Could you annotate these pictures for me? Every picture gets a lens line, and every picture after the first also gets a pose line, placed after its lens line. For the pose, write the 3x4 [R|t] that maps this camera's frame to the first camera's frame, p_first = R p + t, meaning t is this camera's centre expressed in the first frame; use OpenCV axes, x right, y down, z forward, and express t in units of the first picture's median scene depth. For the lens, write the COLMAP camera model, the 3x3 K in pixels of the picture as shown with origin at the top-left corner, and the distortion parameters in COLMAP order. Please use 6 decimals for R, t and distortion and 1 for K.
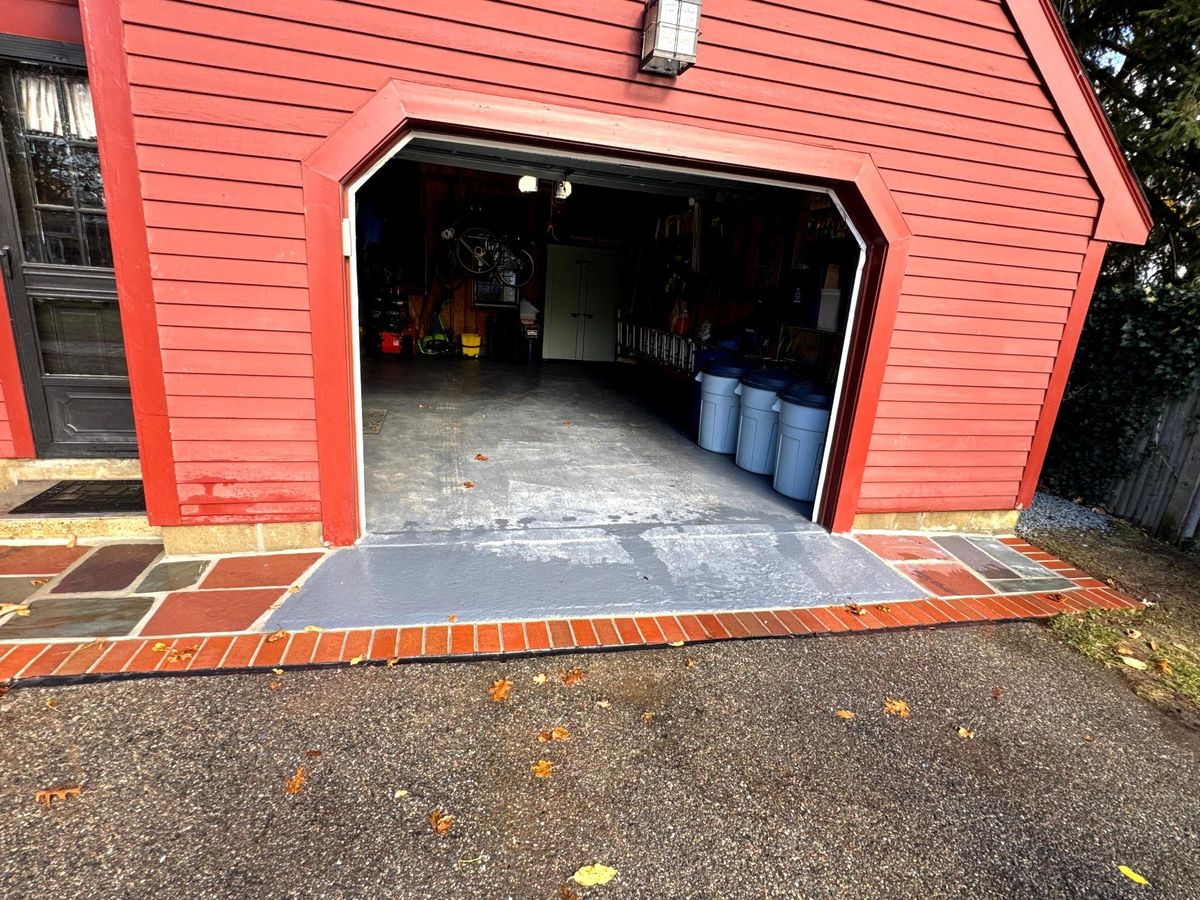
lens RADIAL K [[589.6, 0, 596.3], [0, 589.6, 452.2], [0, 0, 1]] dist [-0.004924, 0.000412]
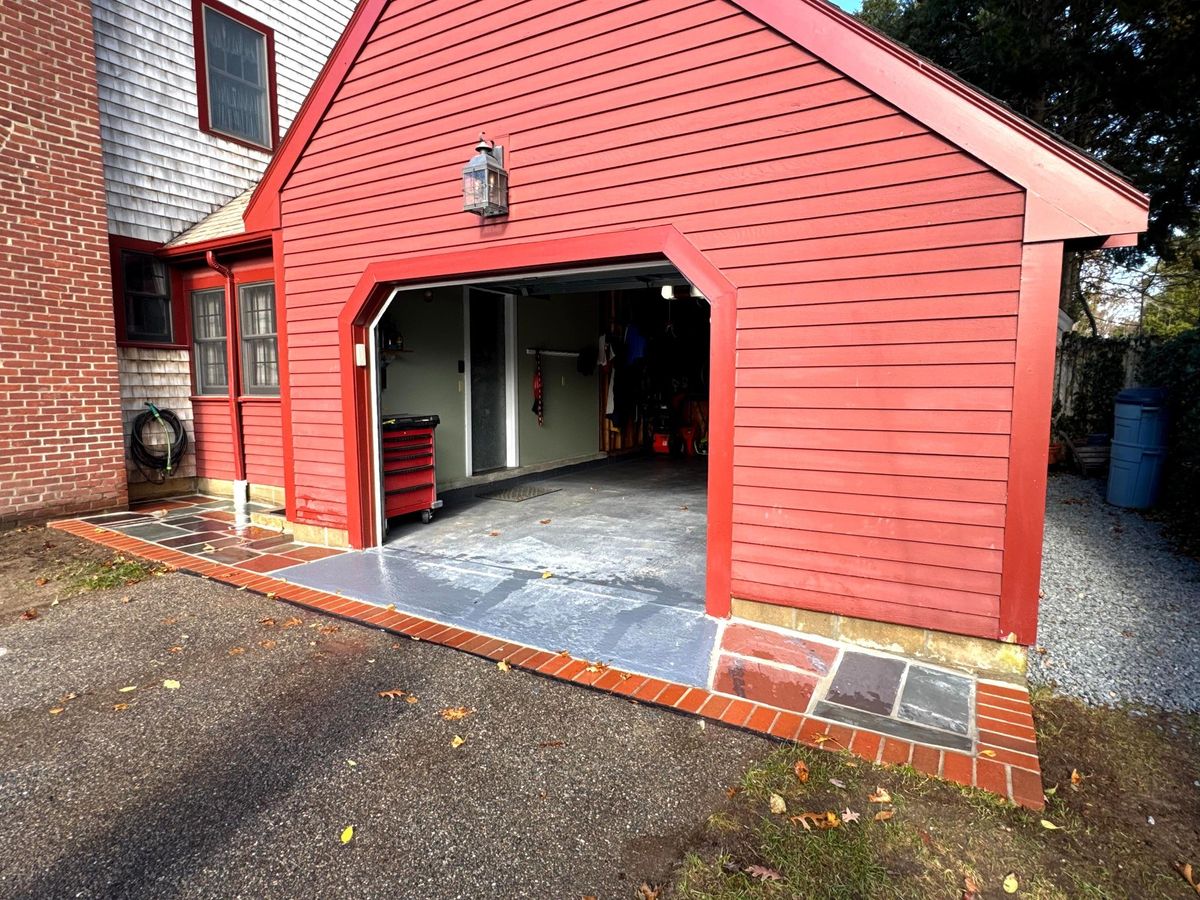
lens RADIAL K [[651.4, 0, 600.1], [0, 651.4, 453.1], [0, 0, 1]] dist [-0.001599, -0.001056]
pose [[0.723146, -0.004698, -0.690680, 1.223732], [-0.134471, 0.979885, -0.147456, 0.081168], [0.677479, 0.199508, 0.707968, 0.185948]]
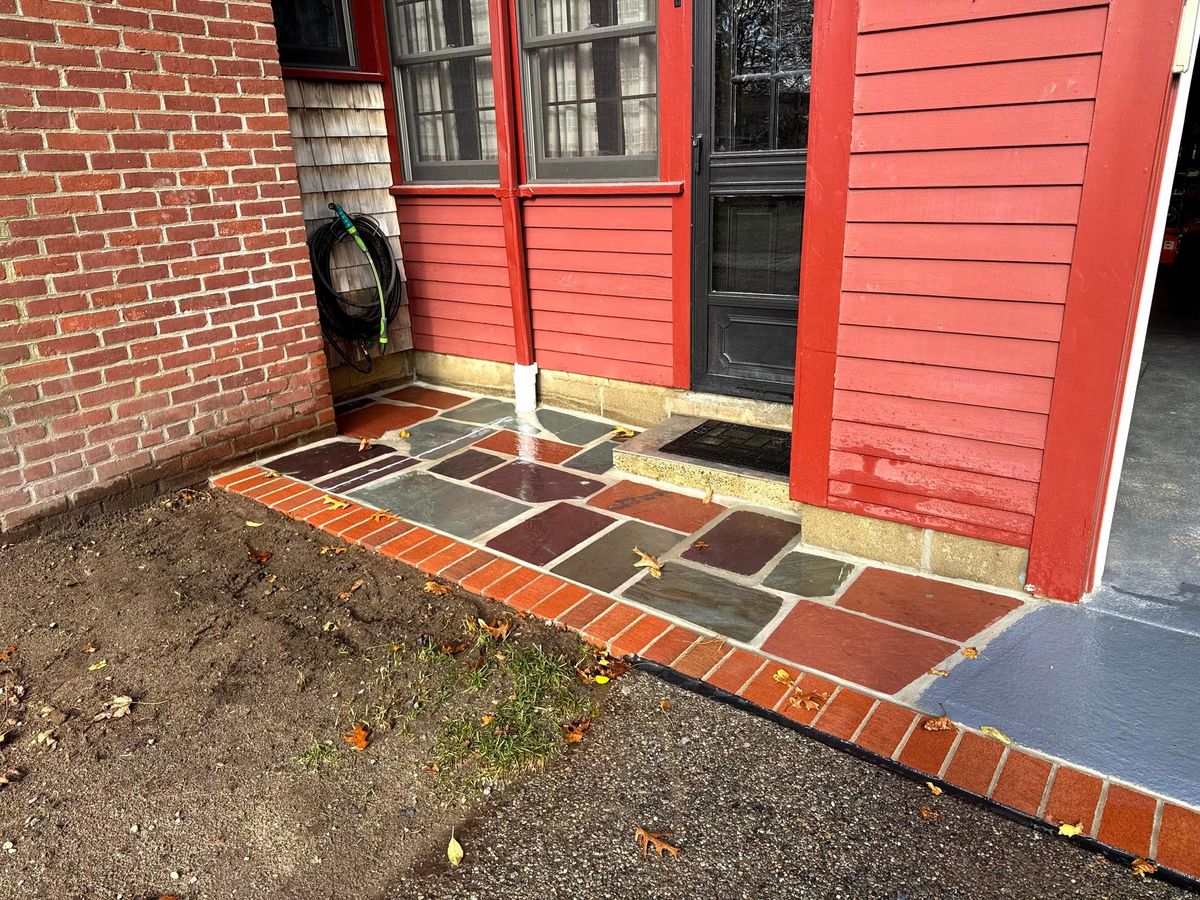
lens RADIAL K [[843.5, 0, 594.5], [0, 843.5, 447.4], [0, 0, 1]] dist [0.065291, -0.075516]
pose [[0.638714, 0.159106, -0.752814, -0.117488], [-0.125496, 0.986828, 0.102089, -0.016429], [0.759141, 0.029270, 0.650268, 0.110615]]
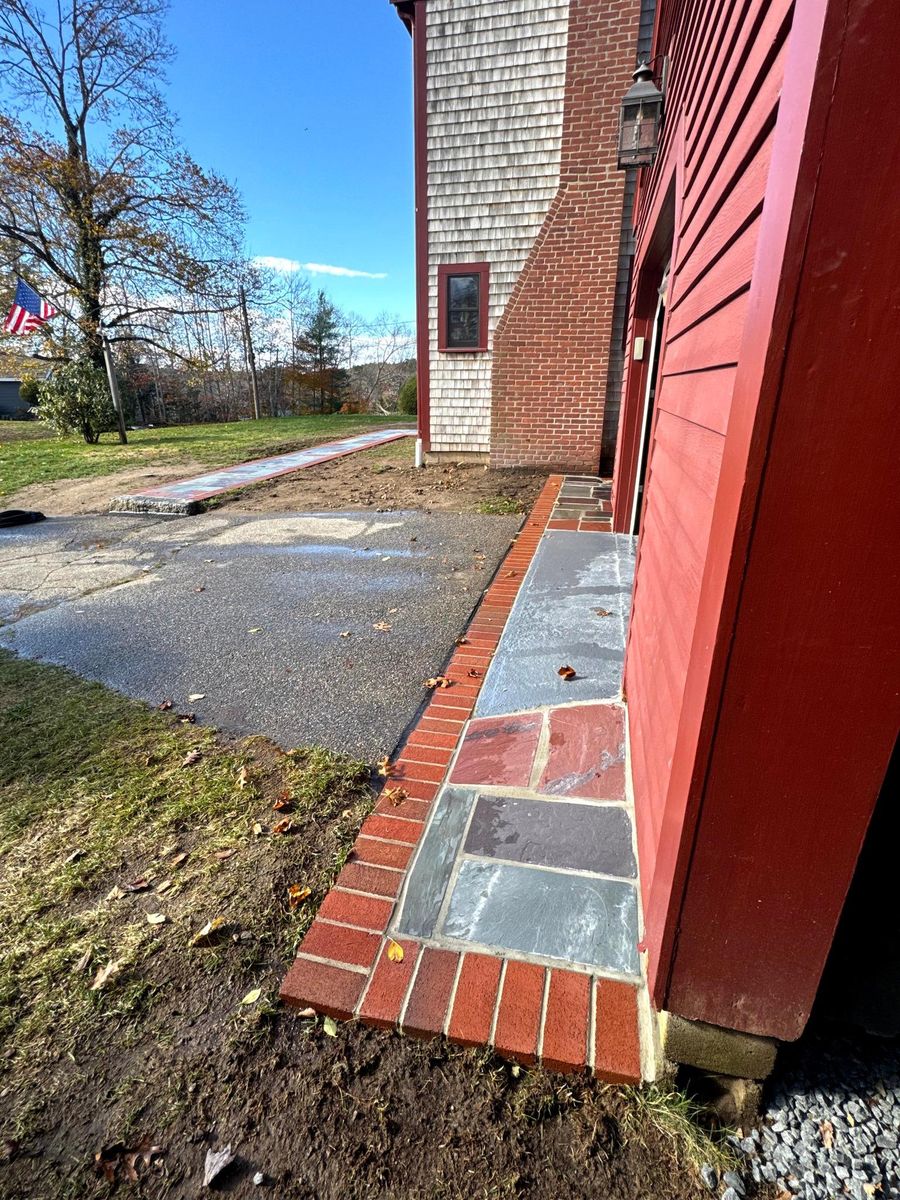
lens RADIAL K [[571.2, 0, 450.0], [0, 571.2, 600.0], [0, 0, 1]] dist [0.000043, -0.000029]
pose [[-0.464627, 0.239269, -0.852568, 1.330799], [-0.276849, 0.875286, 0.396521, -0.208555], [0.841116, 0.420267, -0.340440, 1.289542]]
